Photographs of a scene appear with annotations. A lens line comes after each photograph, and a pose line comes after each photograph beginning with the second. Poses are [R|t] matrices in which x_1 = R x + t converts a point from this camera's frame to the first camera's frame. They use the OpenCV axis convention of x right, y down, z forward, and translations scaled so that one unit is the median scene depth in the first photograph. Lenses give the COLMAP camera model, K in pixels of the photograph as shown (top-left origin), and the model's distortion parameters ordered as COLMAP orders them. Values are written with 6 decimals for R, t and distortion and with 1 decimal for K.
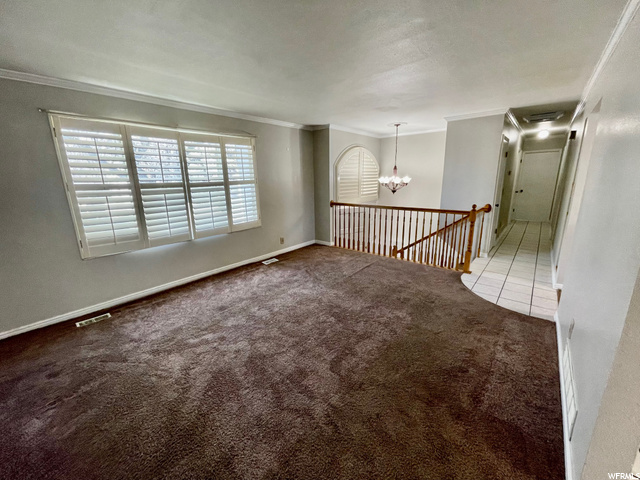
lens RADIAL K [[260.0, 0, 321.8], [0, 260.0, 235.8], [0, 0, 1]] dist [0.001123, -0.000498]
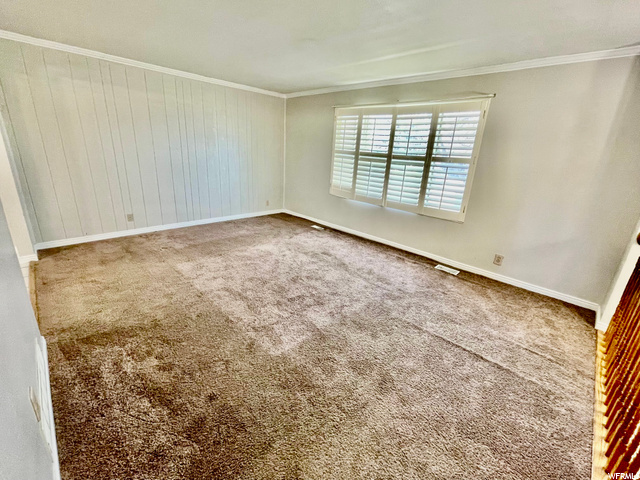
lens RADIAL K [[276.7, 0, 322.3], [0, 276.7, 242.2], [0, 0, 1]] dist [-0.004300, -0.000245]
pose [[-0.085396, 0.335531, -0.938151, 0.731863], [-0.276339, 0.896674, 0.345850, -0.196224], [0.957259, 0.288782, 0.016148, 0.813438]]
